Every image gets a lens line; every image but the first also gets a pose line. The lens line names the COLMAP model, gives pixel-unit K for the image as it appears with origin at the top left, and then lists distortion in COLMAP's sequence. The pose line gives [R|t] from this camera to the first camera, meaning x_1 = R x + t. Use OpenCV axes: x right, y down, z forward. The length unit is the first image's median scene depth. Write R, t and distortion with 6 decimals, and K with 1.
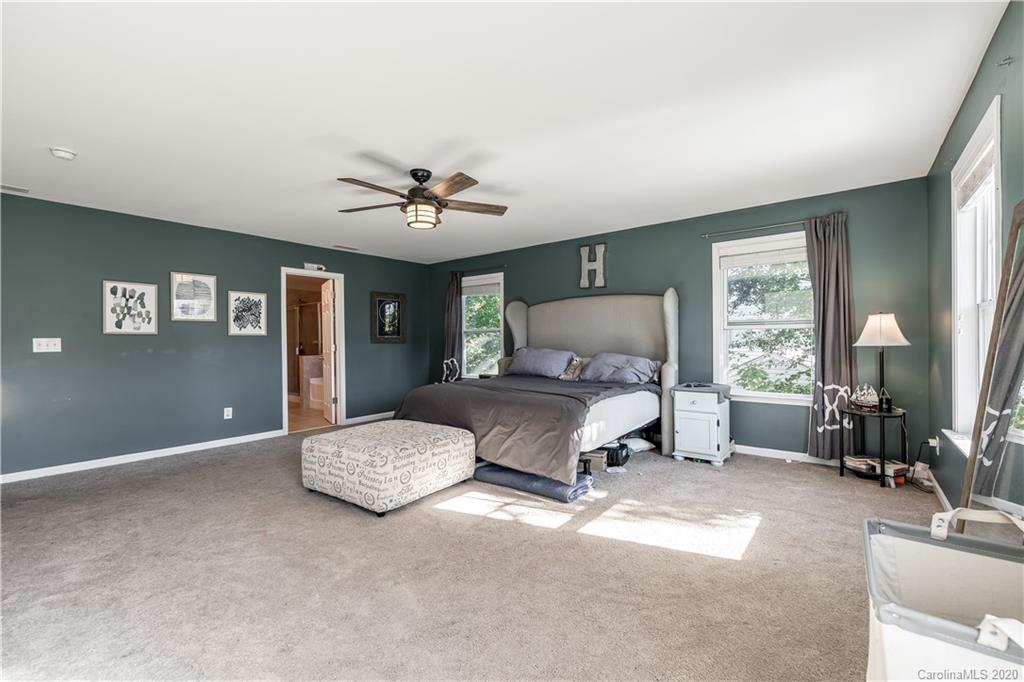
lens RADIAL K [[435.4, 0, 511.7], [0, 435.4, 331.9], [0, 0, 1]] dist [-0.000818, 0.000511]
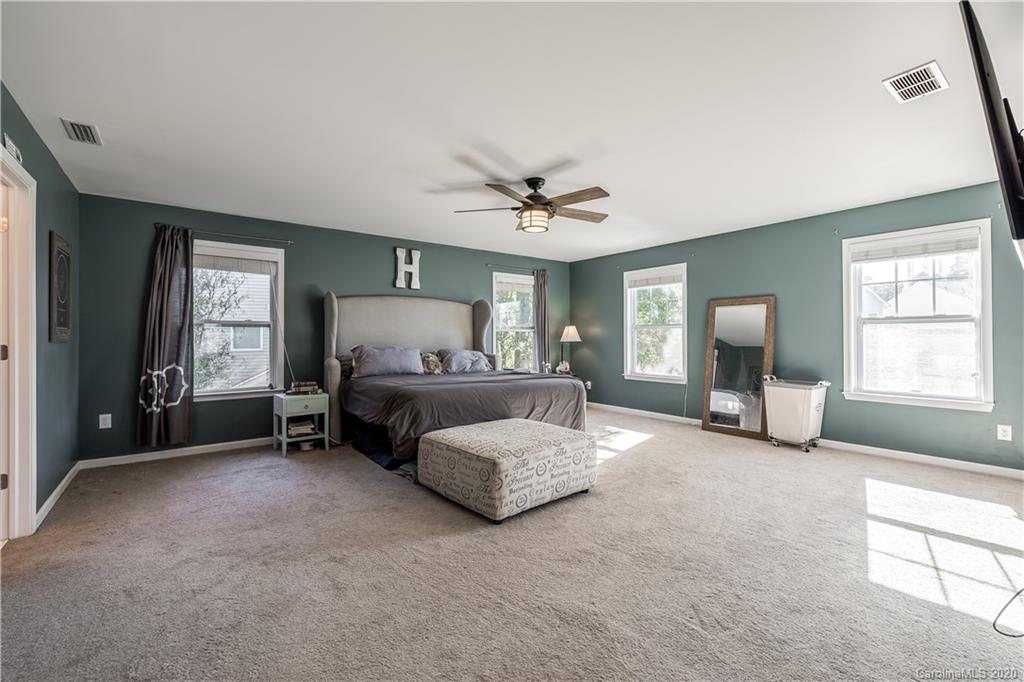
lens RADIAL K [[435.4, 0, 511.4], [0, 435.4, 334.8], [0, 0, 1]] dist [-0.000818, 0.000511]
pose [[0.240583, 0.010970, 0.970567, -0.790733], [-0.022165, 0.999737, -0.005805, 0.011796], [-0.970376, -0.020116, 0.240763, 0.495958]]
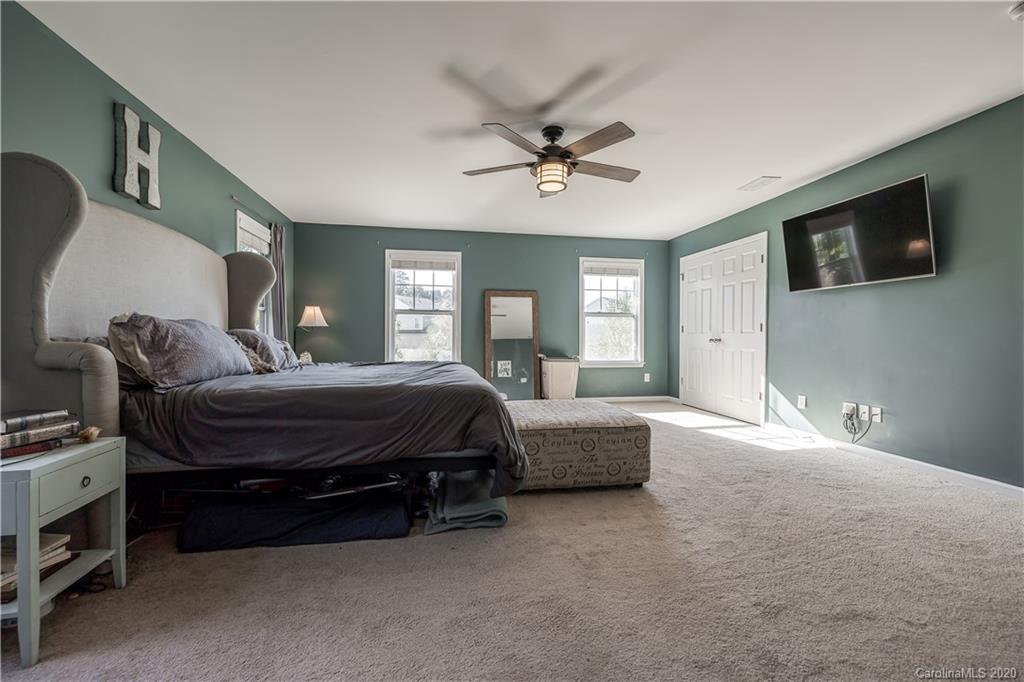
lens RADIAL K [[435.4, 0, 511.4], [0, 435.4, 339.4], [0, 0, 1]] dist [-0.000818, 0.000511]
pose [[-0.754023, 0.000619, 0.656848, -0.473978], [-0.015008, 0.999722, -0.018170, 0.061322], [-0.656676, -0.023559, -0.753804, 1.097514]]
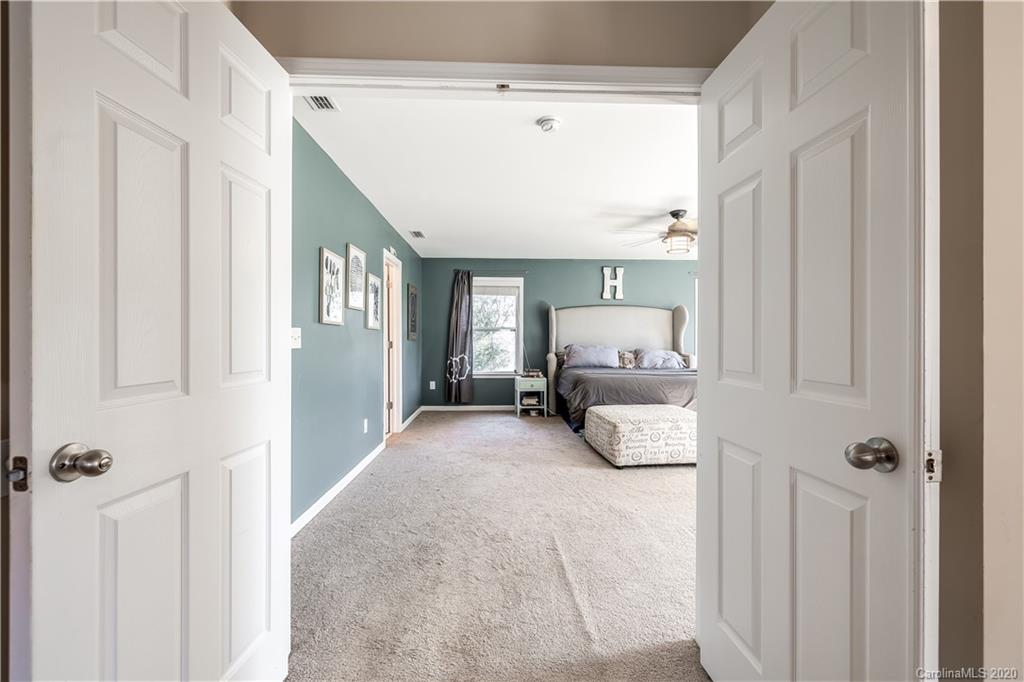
lens RADIAL K [[435.4, 0, 513.4], [0, 435.4, 339.4], [0, 0, 1]] dist [-0.000818, 0.000511]
pose [[0.754919, 0.006276, 0.655788, -0.911562], [-0.022128, 0.999629, 0.015907, 0.005633], [-0.655445, -0.026520, 0.754777, 0.198573]]
